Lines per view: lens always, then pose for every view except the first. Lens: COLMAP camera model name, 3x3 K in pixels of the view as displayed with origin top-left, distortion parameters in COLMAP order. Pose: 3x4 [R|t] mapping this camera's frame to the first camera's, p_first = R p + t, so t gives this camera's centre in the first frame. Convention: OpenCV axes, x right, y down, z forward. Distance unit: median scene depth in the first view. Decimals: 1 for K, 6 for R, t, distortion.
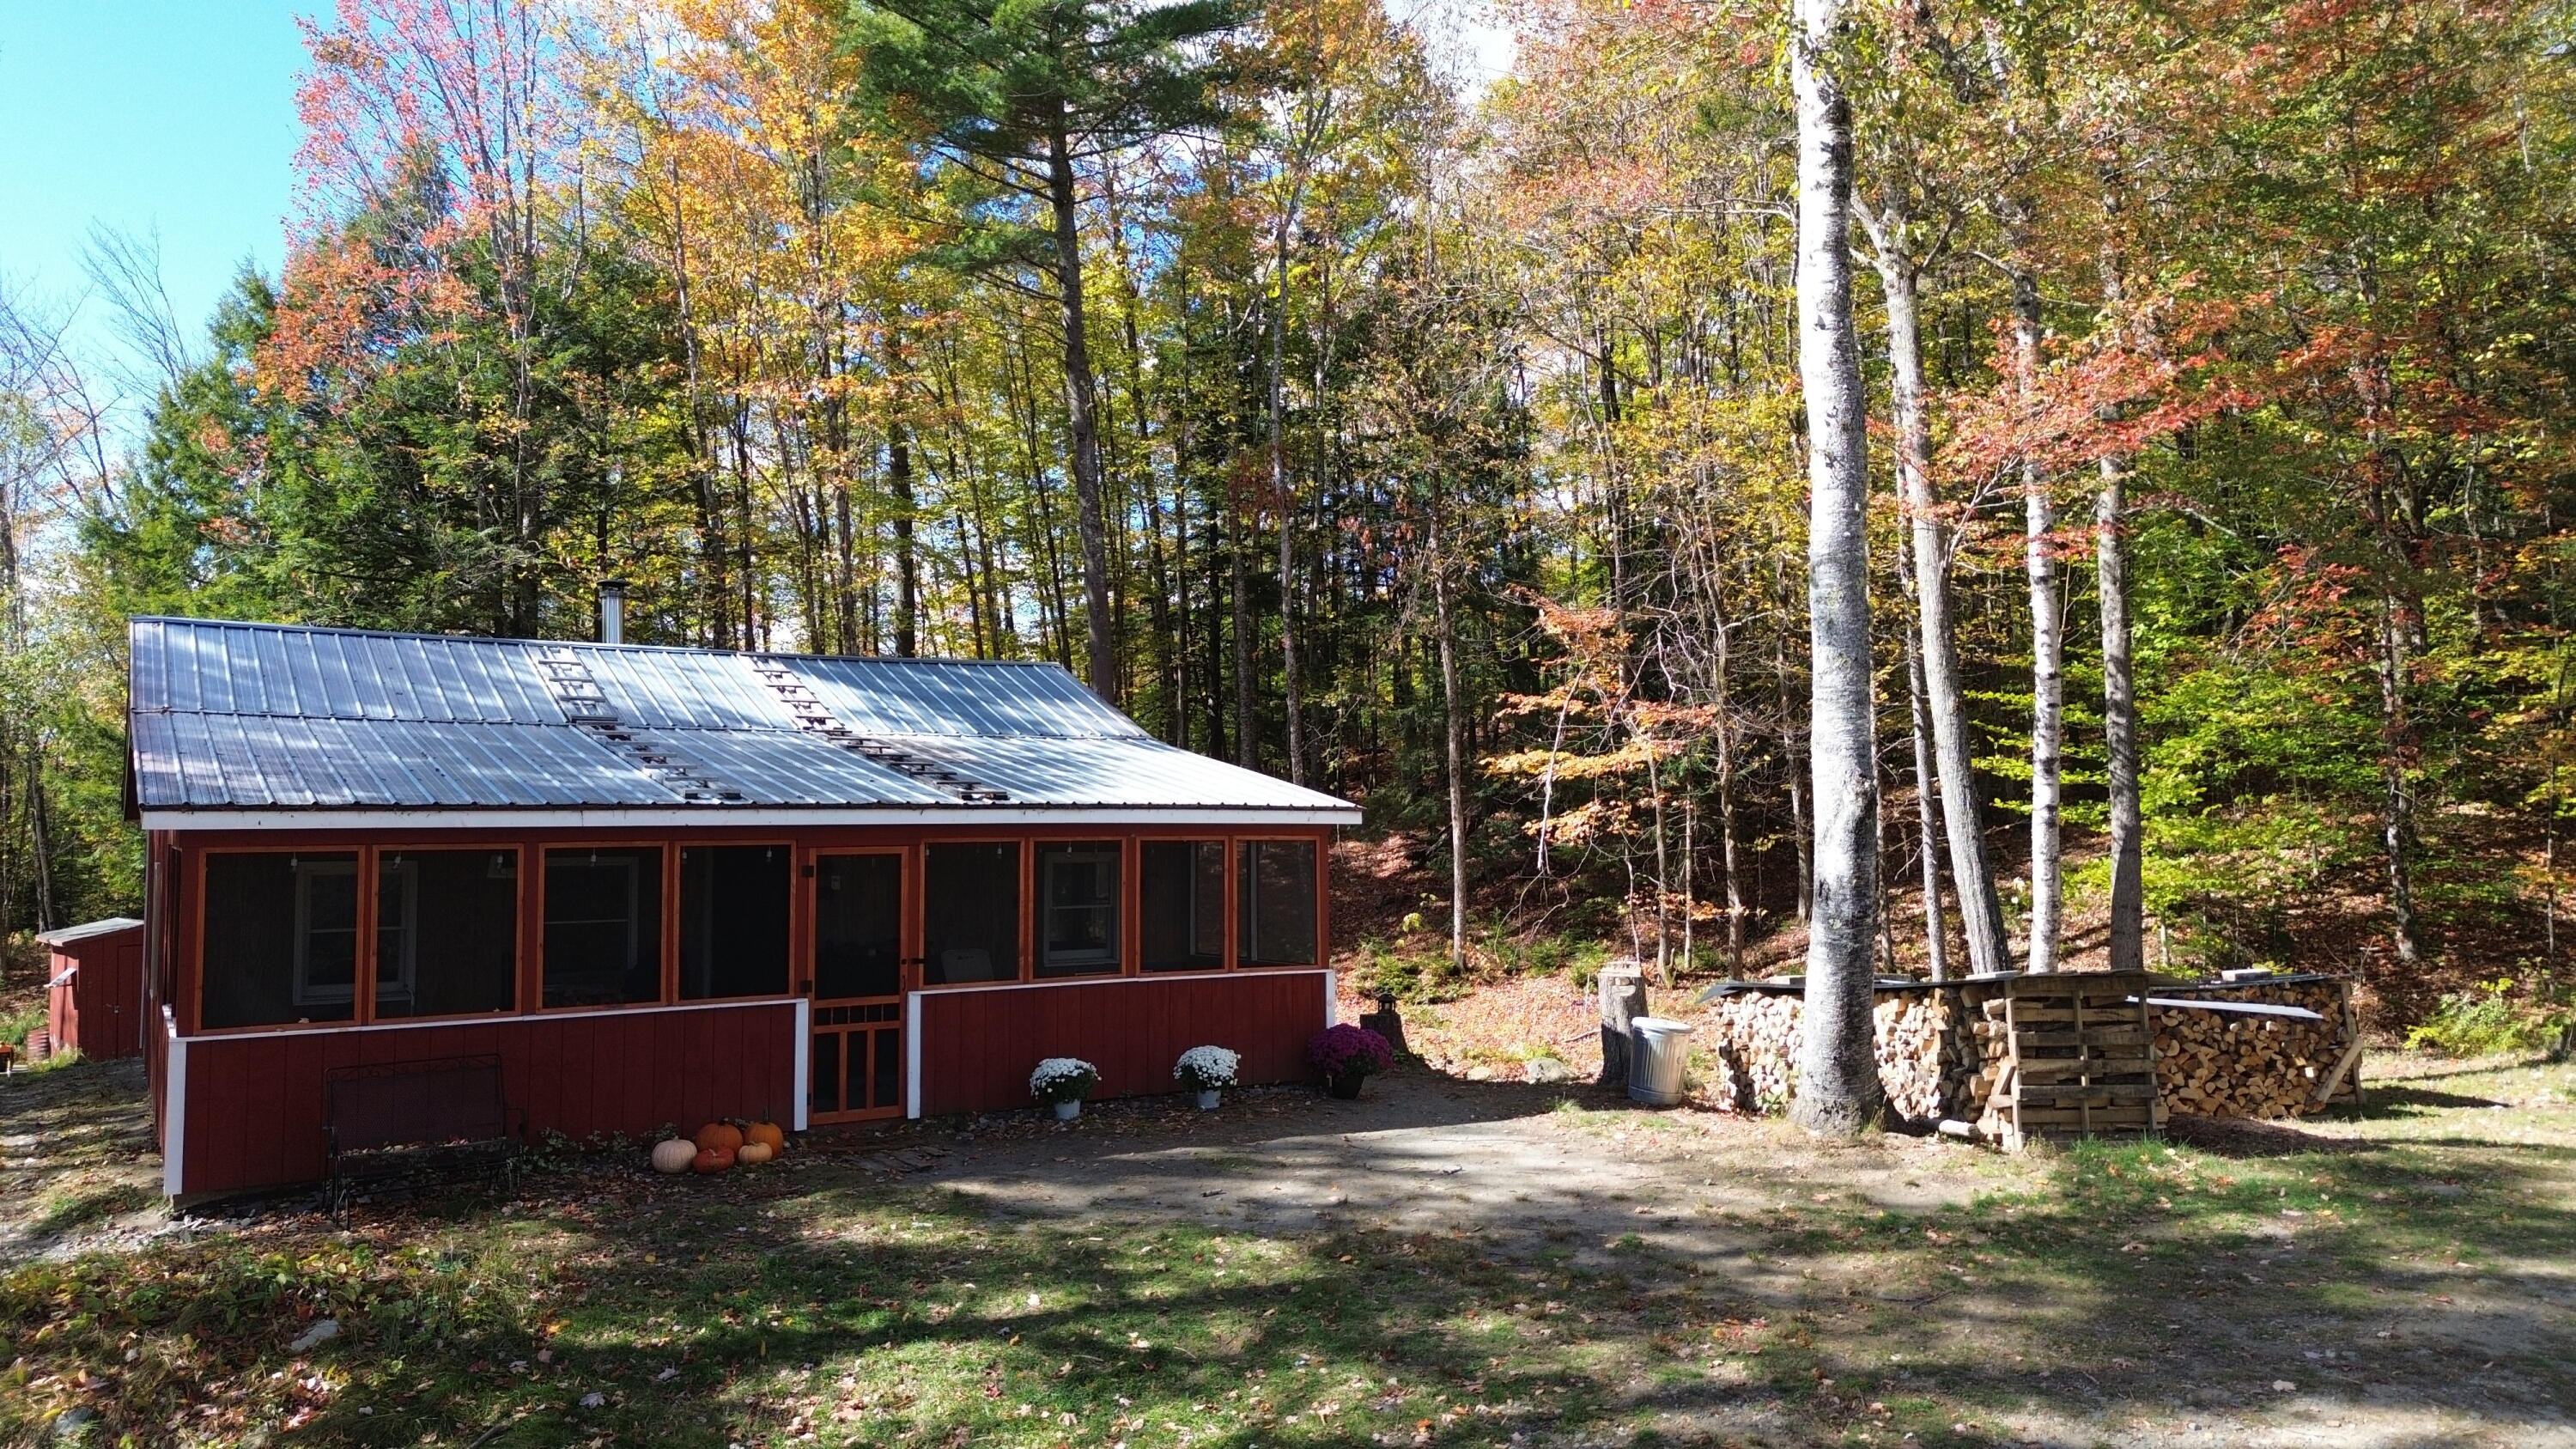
lens RADIAL K [[1849.3, 0, 1365.5], [0, 1849.3, 720.8], [0, 0, 1]] dist [0.027009, -0.001062]
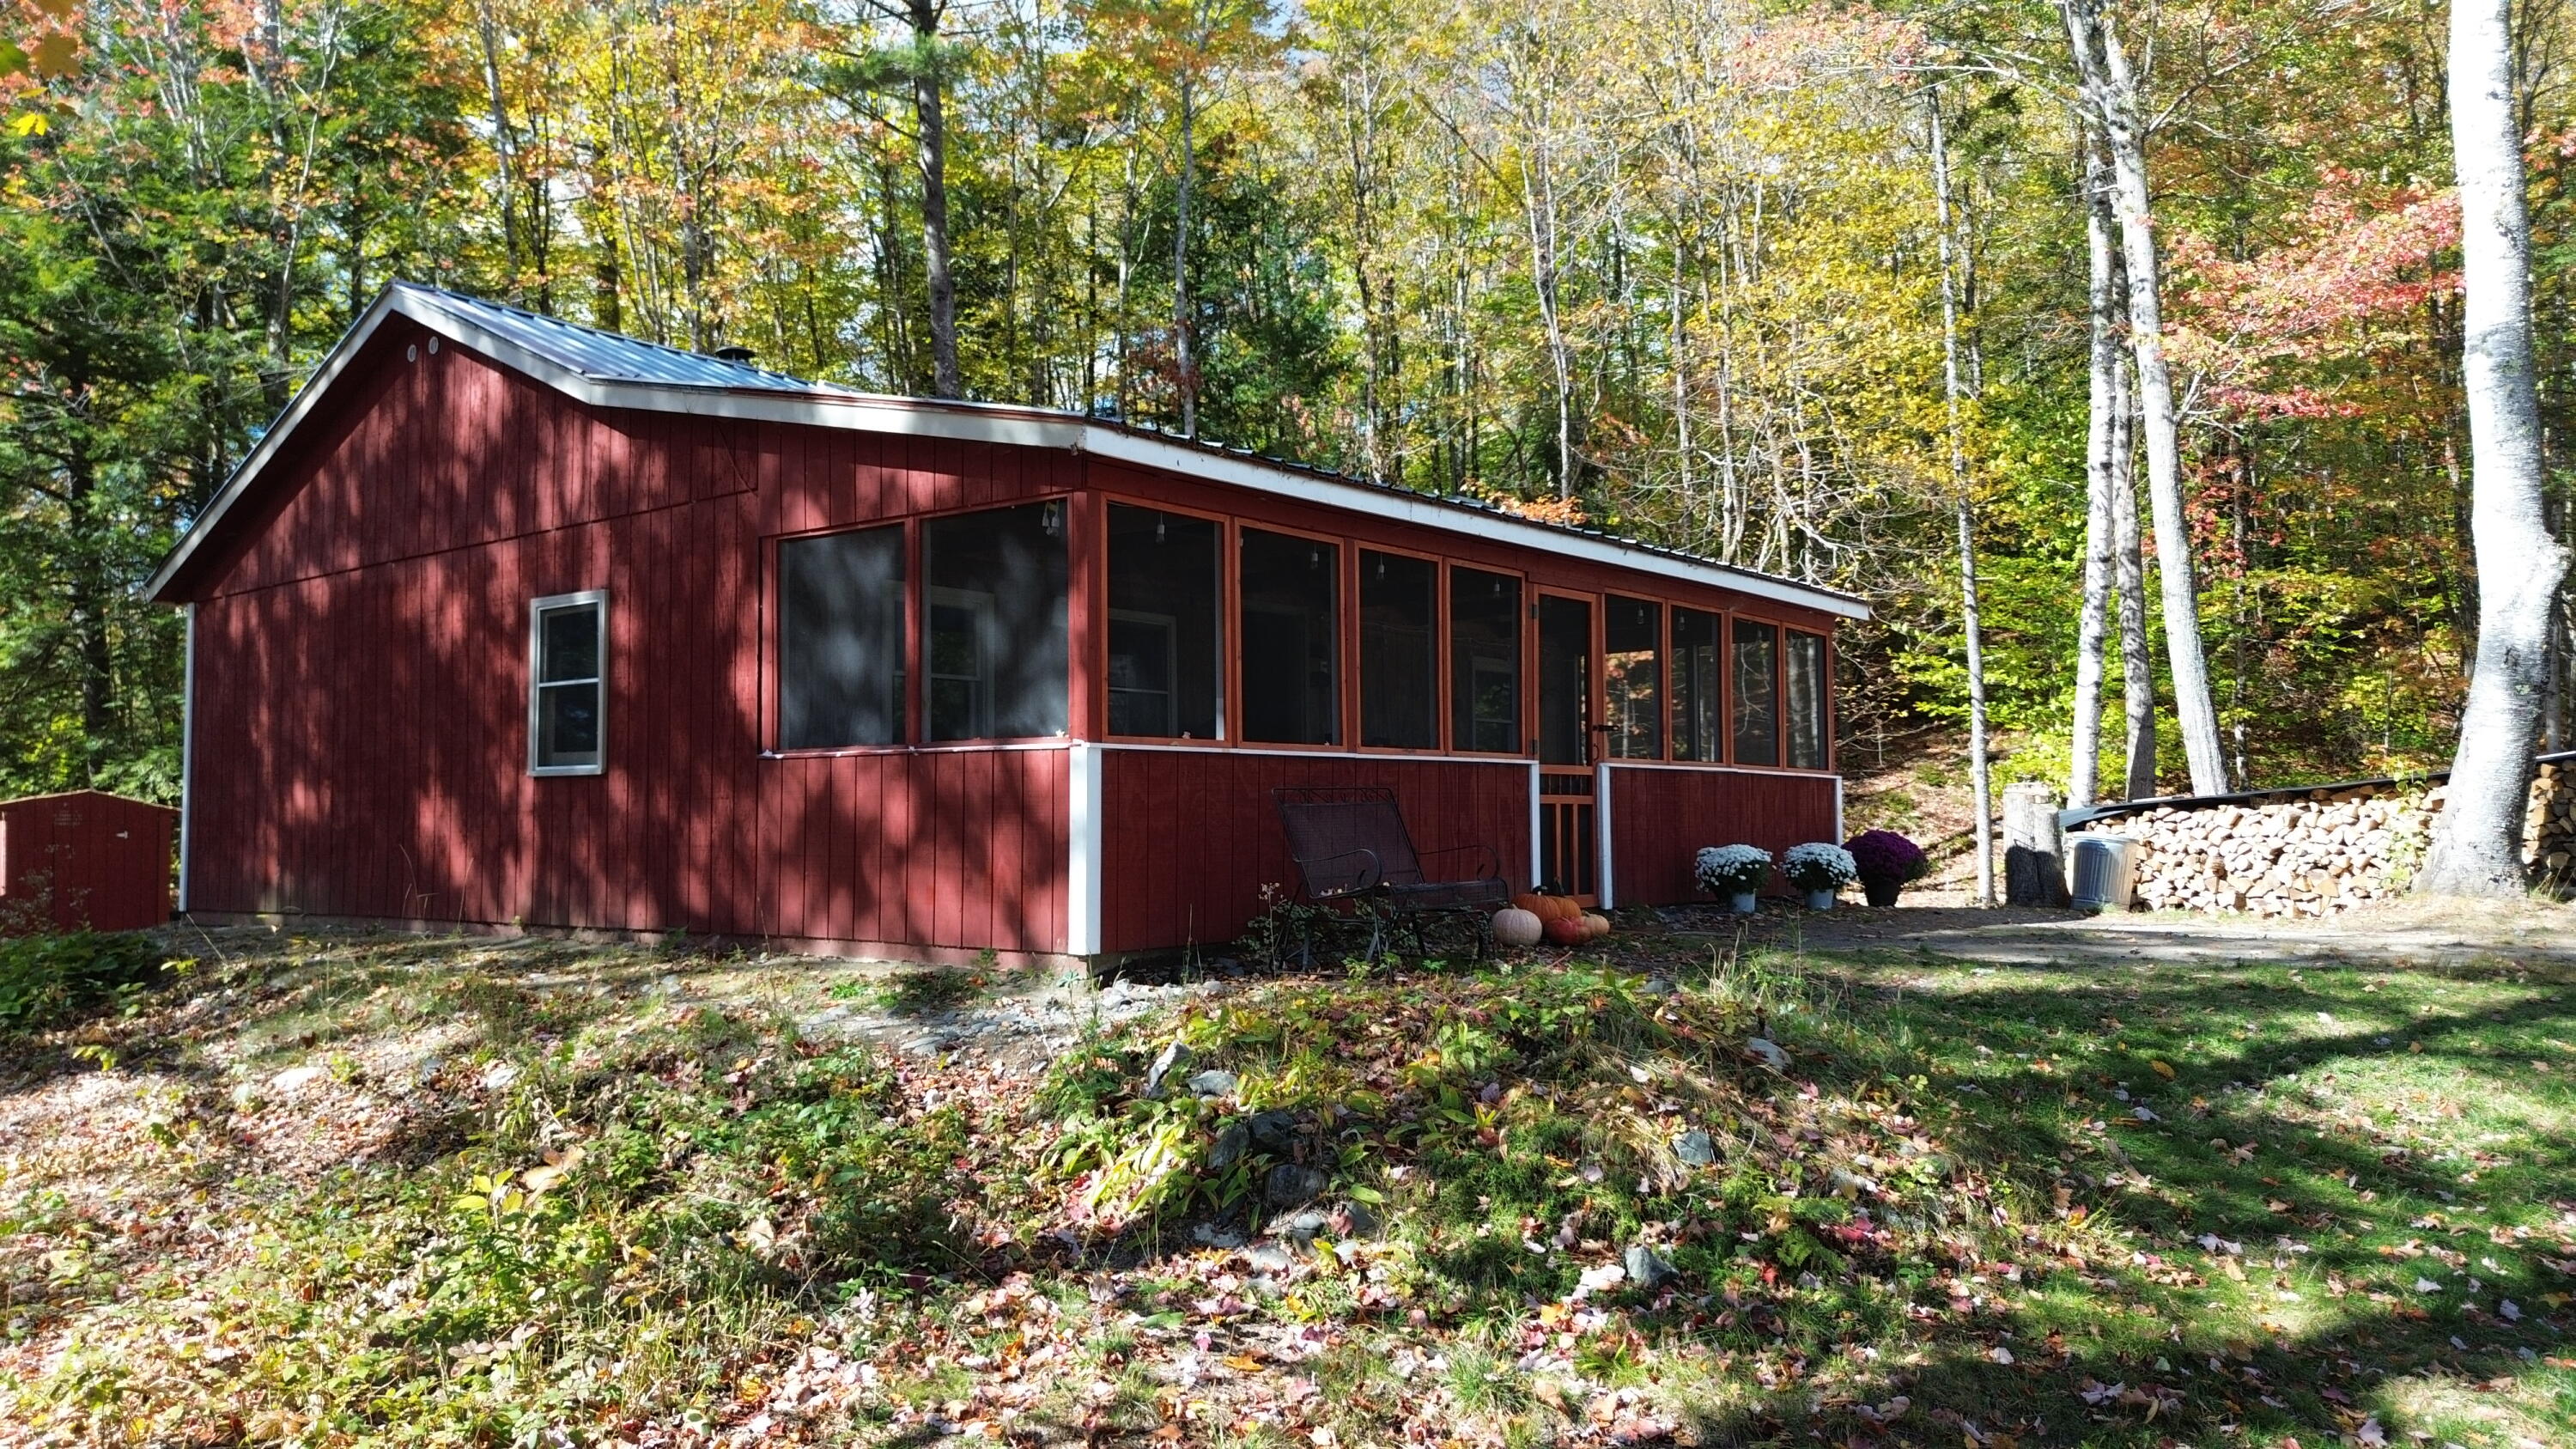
lens RADIAL K [[1849.3, 0, 1365.5], [0, 1849.3, 720.8], [0, 0, 1]] dist [0.027009, -0.001062]
pose [[0.950483, 0.015754, 0.310376, -0.620061], [-0.016306, 0.999867, -0.000818, 0.130315], [-0.310348, -0.004283, 0.950613, 0.221616]]
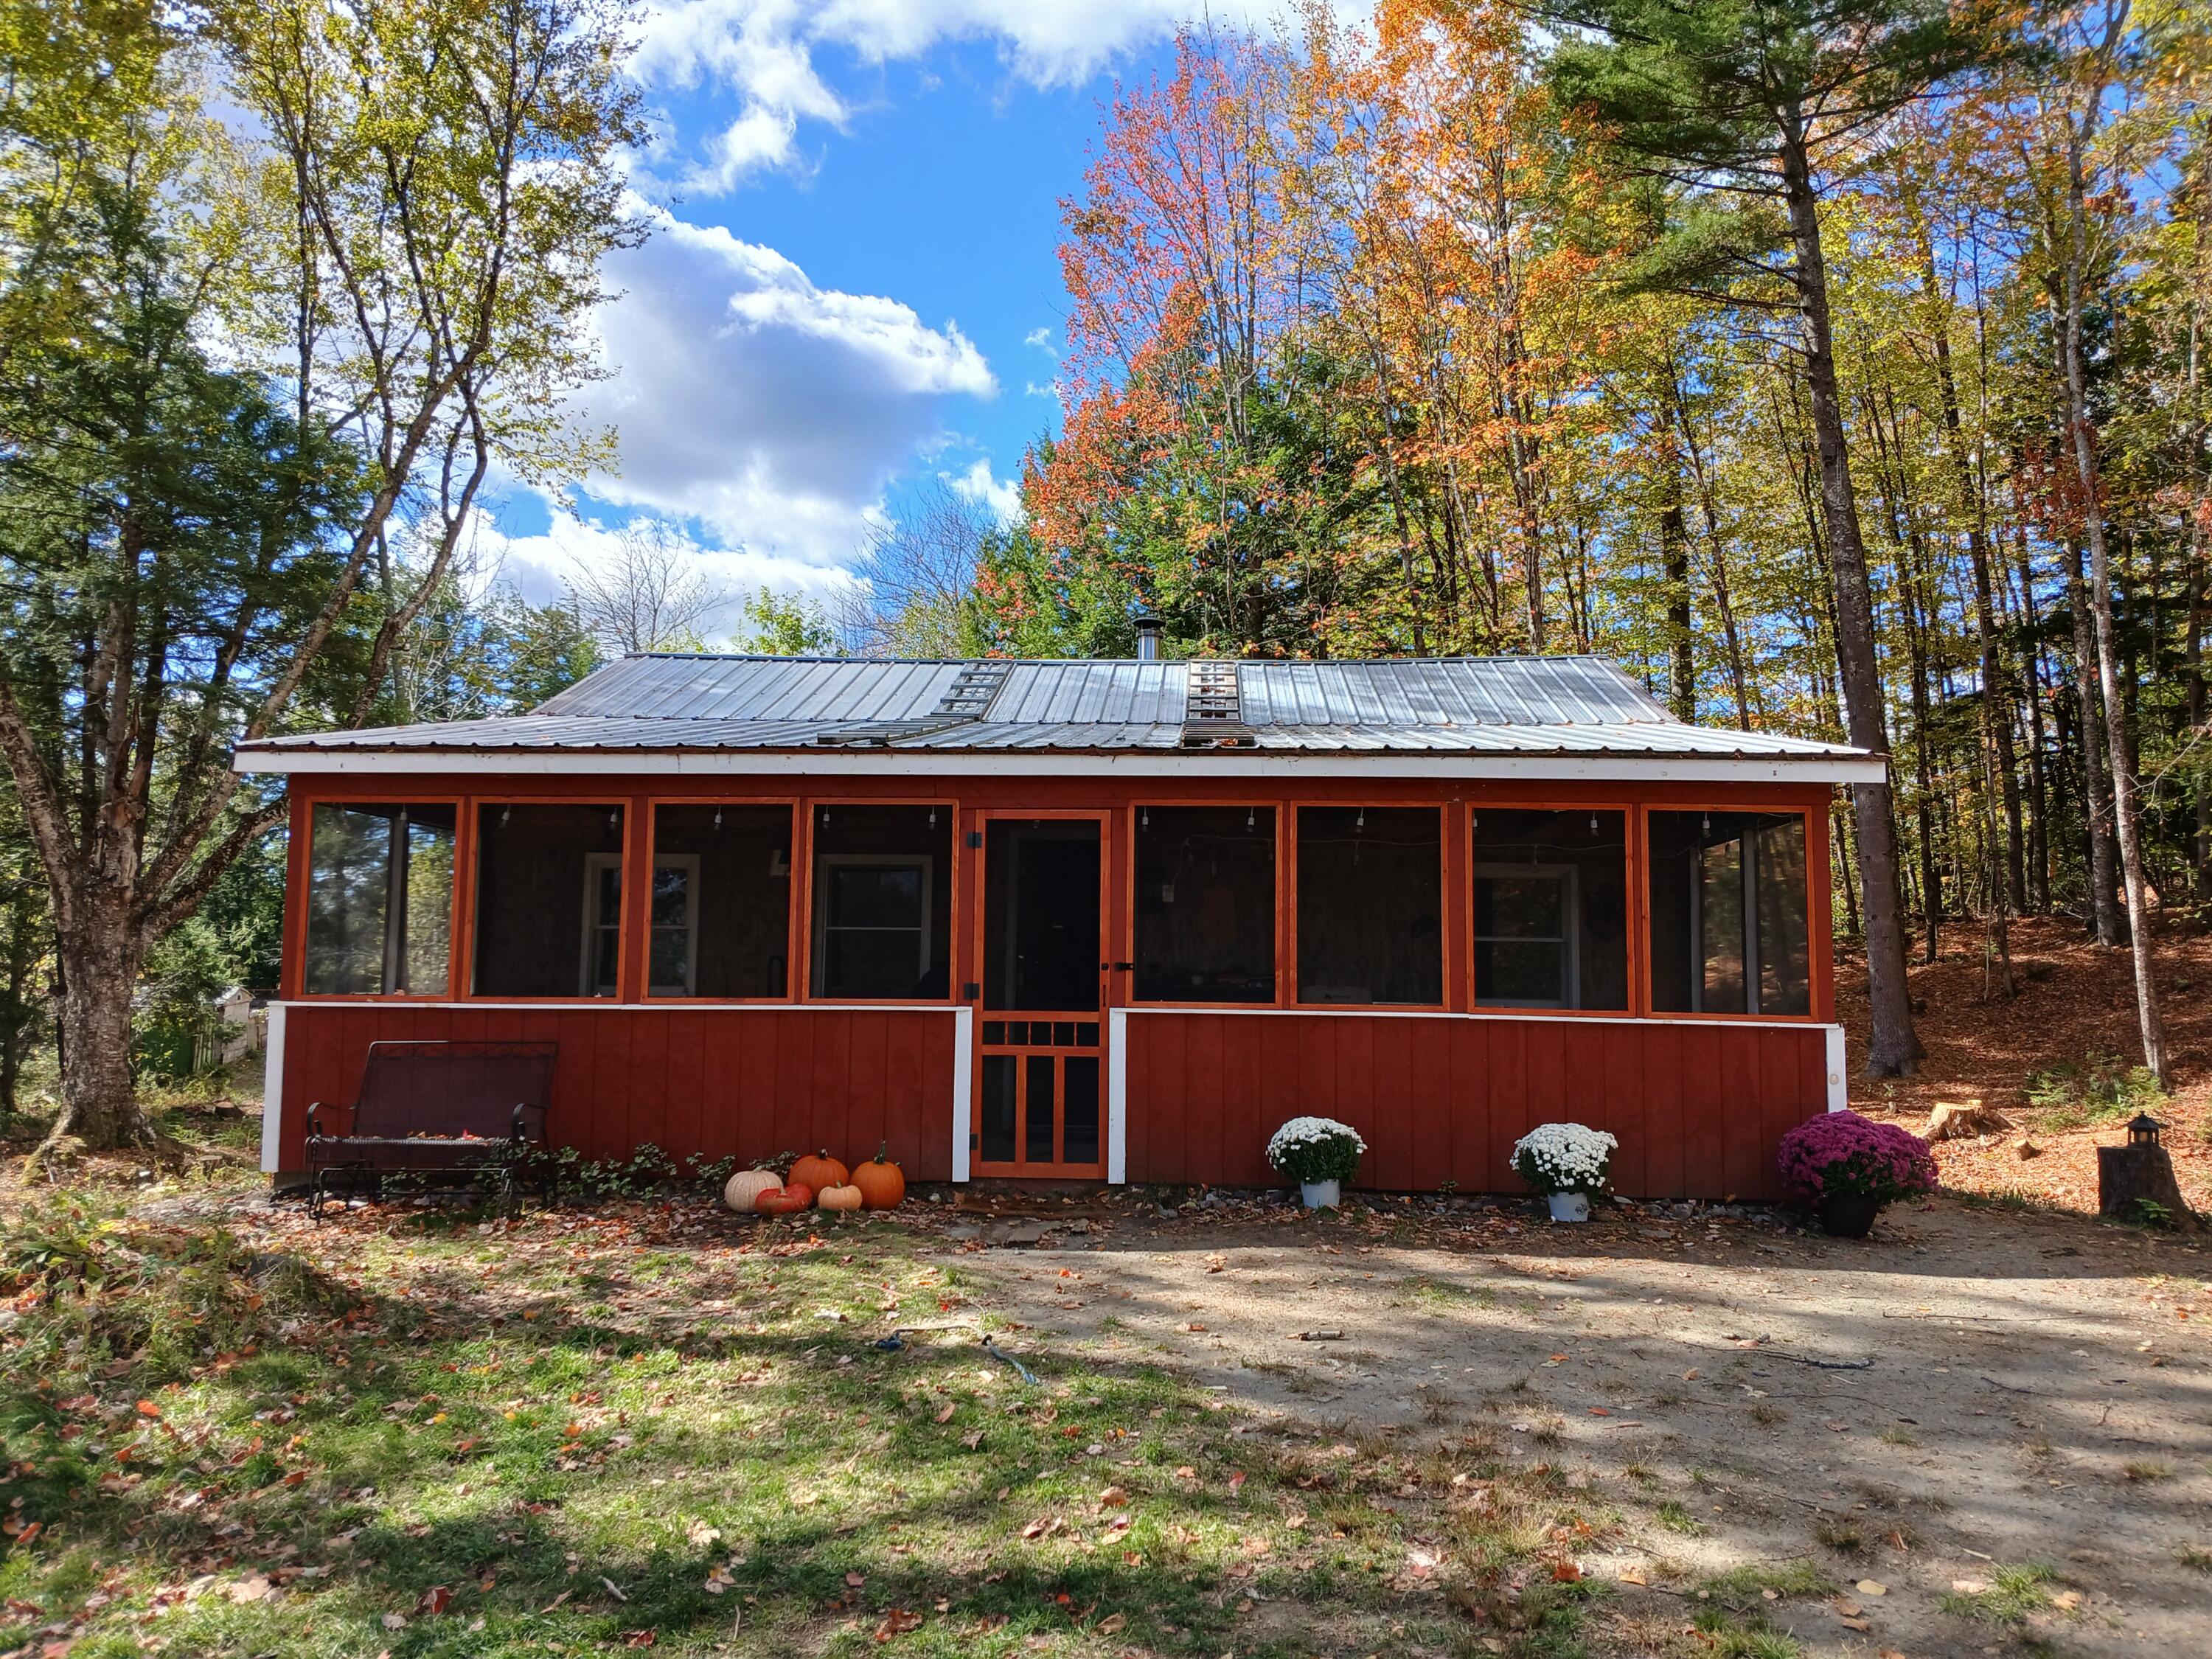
lens RADIAL K [[1700.0, 0, 1106.0], [0, 1700.0, 829.5], [0, 0, 1]] dist [0.051691, -0.000127]
pose [[0.792650, -0.036285, -0.608596, 0.161691], [0.018035, 0.999186, -0.036084, 0.101110], [0.609410, 0.017626, 0.792659, 0.472567]]
